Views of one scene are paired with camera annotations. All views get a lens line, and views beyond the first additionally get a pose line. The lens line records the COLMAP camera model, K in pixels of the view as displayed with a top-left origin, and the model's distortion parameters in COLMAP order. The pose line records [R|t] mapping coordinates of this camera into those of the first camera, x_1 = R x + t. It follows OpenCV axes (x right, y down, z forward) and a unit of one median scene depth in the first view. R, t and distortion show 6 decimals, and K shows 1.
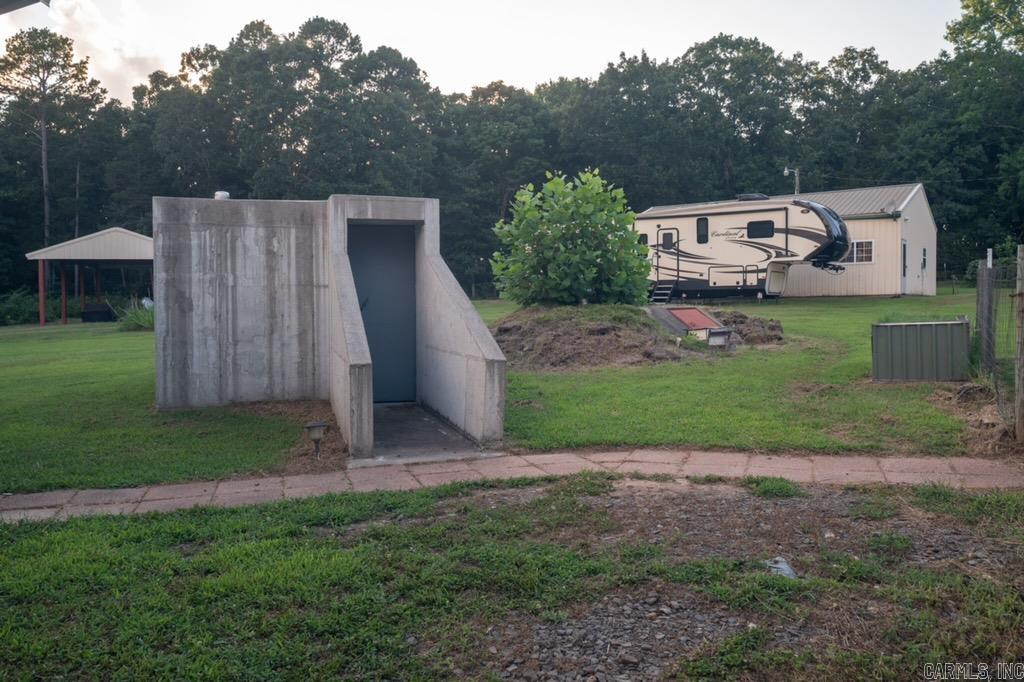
lens RADIAL K [[836.7, 0, 513.1], [0, 836.7, 337.4], [0, 0, 1]] dist [0.008196, -0.003714]
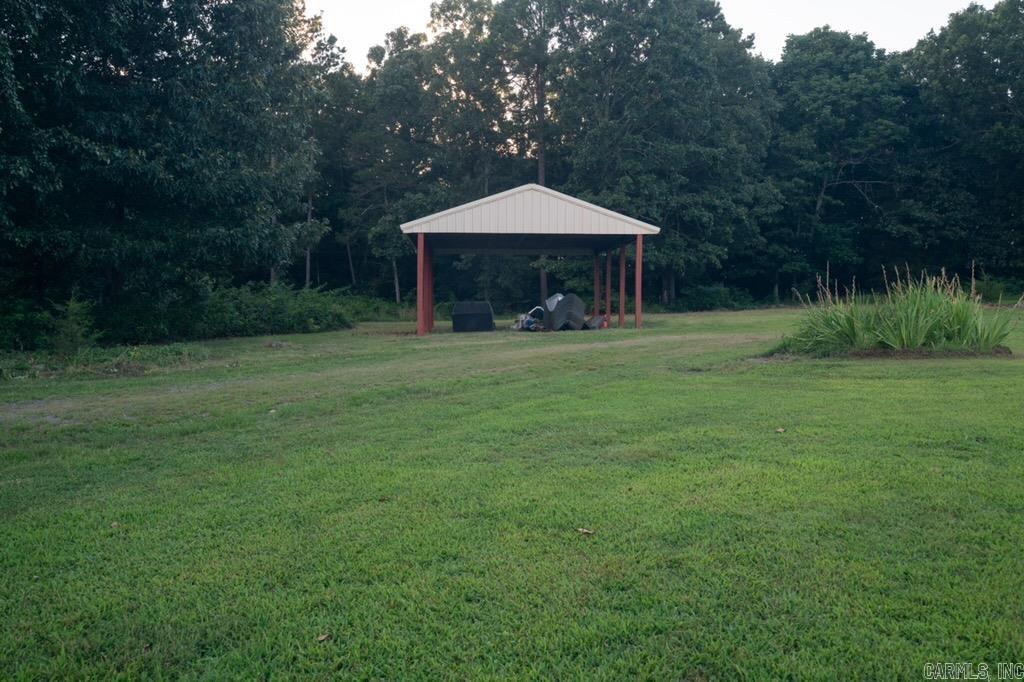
lens RADIAL K [[836.7, 0, 511.3], [0, 836.7, 343.0], [0, 0, 1]] dist [0.008196, -0.003714]
pose [[0.992744, 0.015811, -0.119201, -0.222839], [-0.016024, 0.999871, -0.000832, -0.004943], [0.119173, 0.002736, 0.992870, 0.198874]]
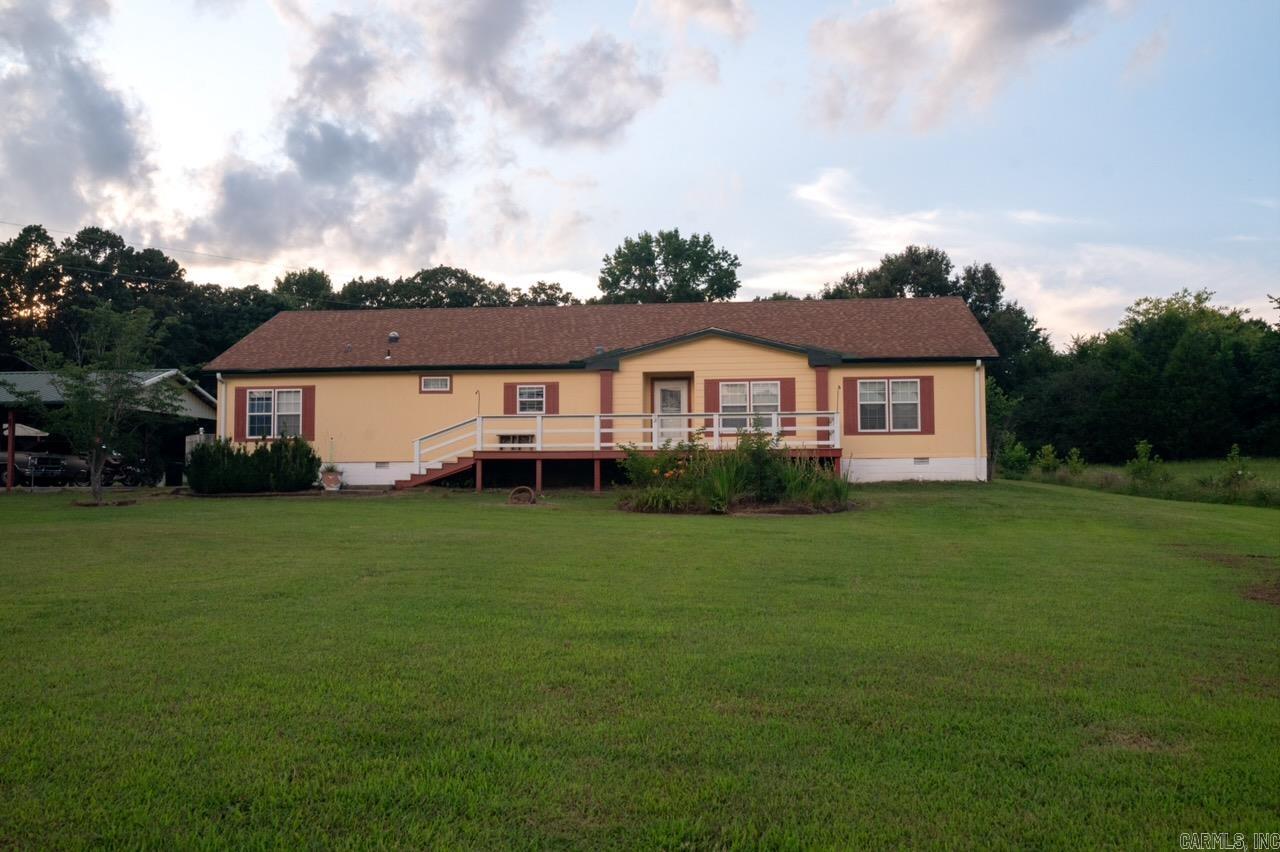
lens RADIAL K [[1045.9, 0, 639.2], [0, 1045.9, 423.3], [0, 0, 1]] dist [0.008196, -0.003714]
pose [[0.934601, 0.030398, 0.354395, -0.028117], [0.005974, 0.994860, -0.101086, 0.040903], [-0.355647, 0.096592, 0.929616, -0.560732]]
